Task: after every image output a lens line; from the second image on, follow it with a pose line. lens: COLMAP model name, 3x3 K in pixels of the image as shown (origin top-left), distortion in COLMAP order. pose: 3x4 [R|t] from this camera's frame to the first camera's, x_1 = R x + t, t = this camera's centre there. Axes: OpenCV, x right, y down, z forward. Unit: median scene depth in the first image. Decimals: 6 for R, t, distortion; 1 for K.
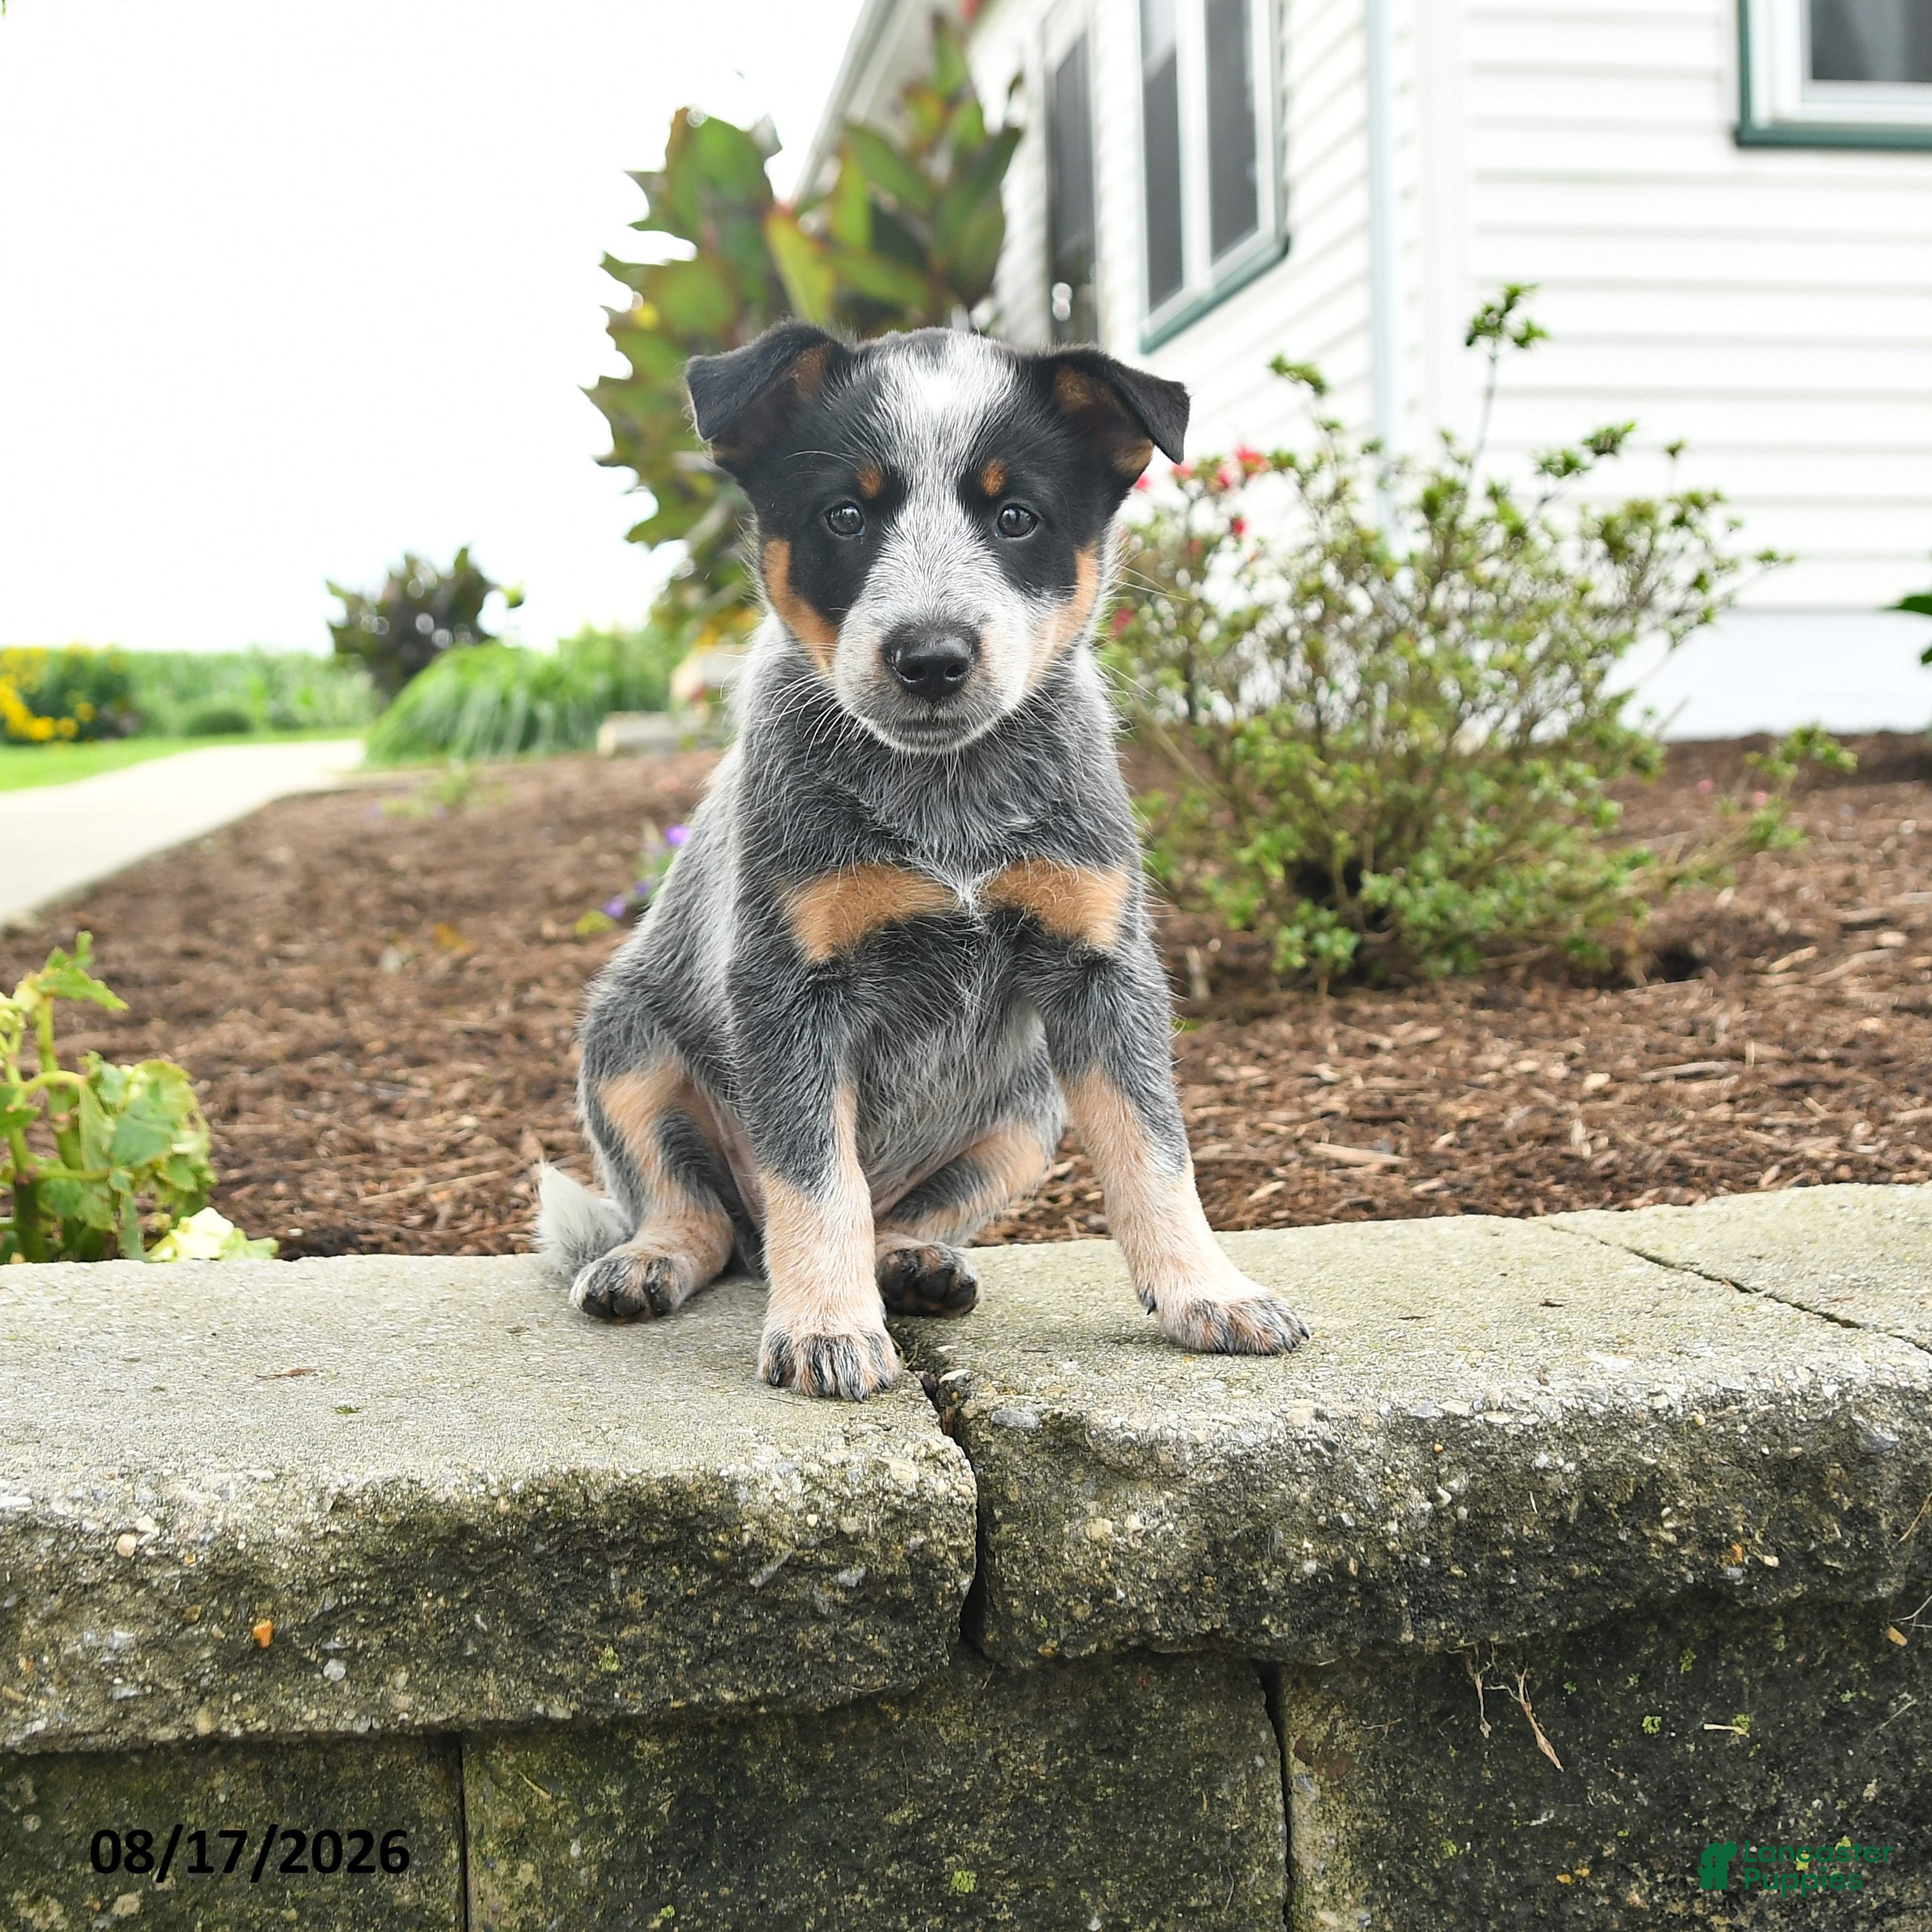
lens RADIAL K [[2764.6, 0, 914.9], [0, 2764.6, 894.8], [0, 0, 1]] dist [-0.135565, 0.115490]
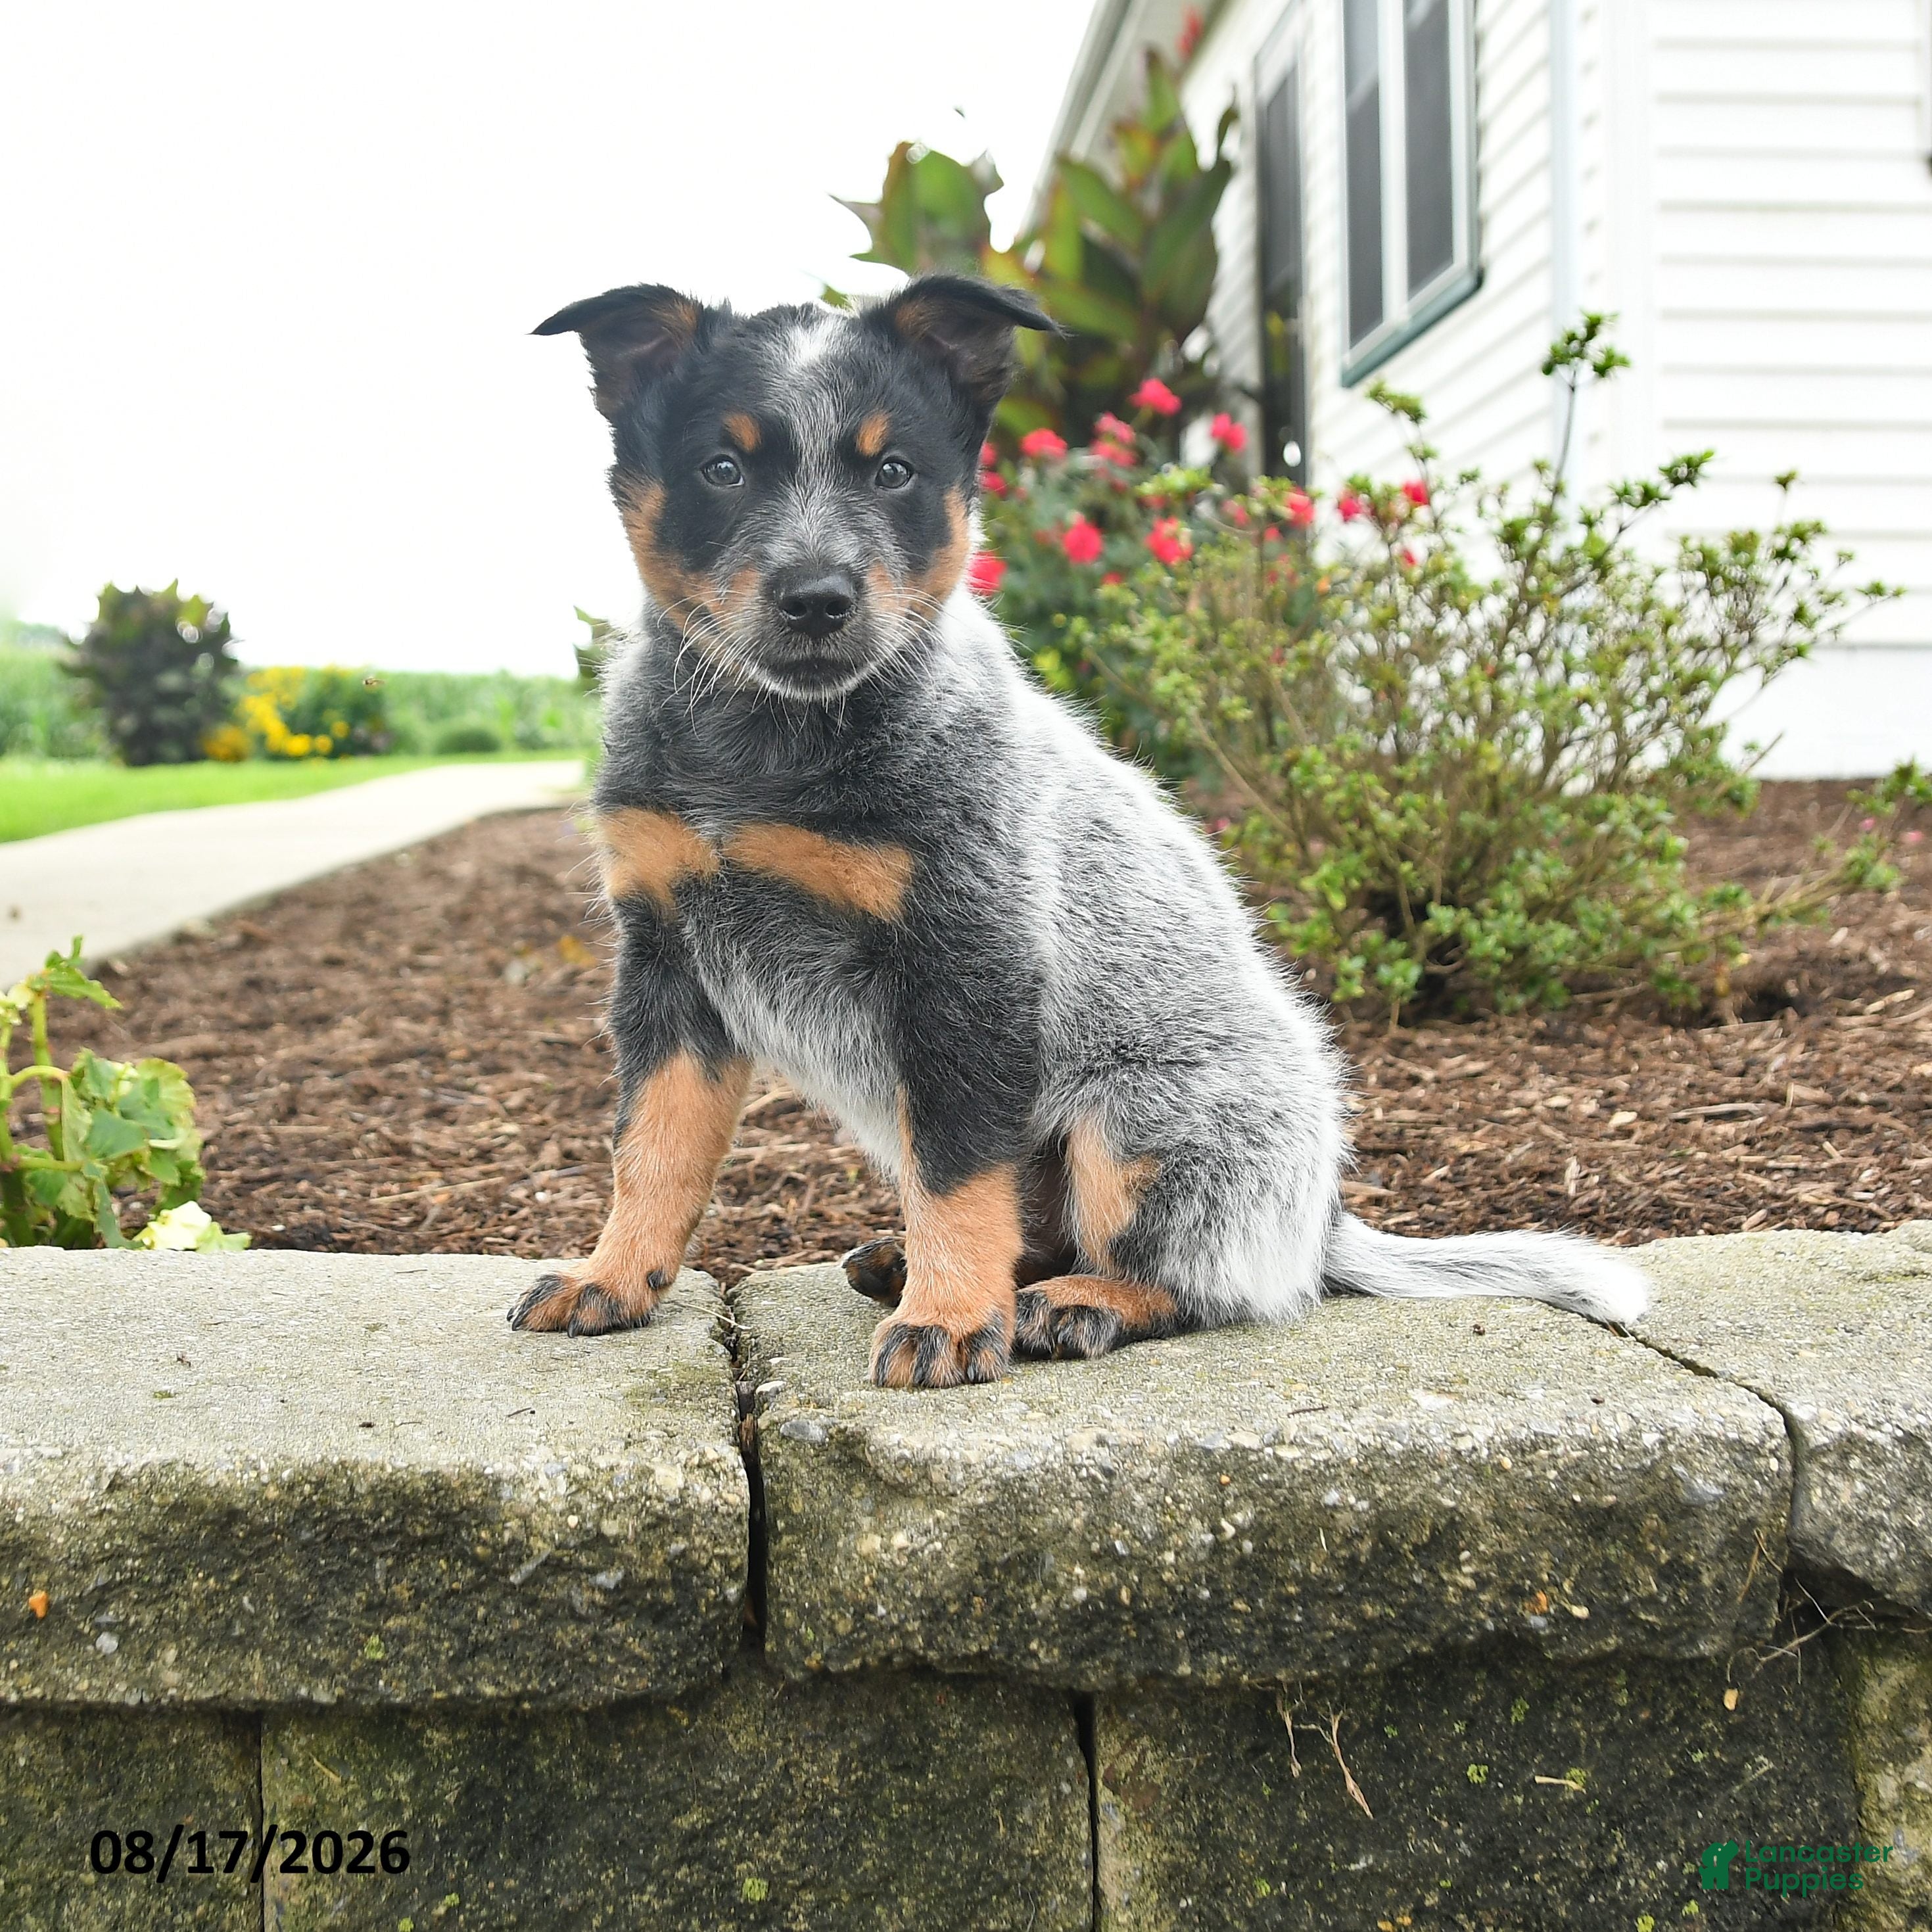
lens RADIAL K [[2724.7, 0, 844.9], [0, 2724.7, 888.7], [0, 0, 1]] dist [-0.132835, 0.107073]
pose [[0.993081, 0.018653, -0.115940, 0.162785], [-0.019967, 0.999749, -0.010186, 0.001604], [0.115721, 0.012430, 0.993204, 0.013660]]
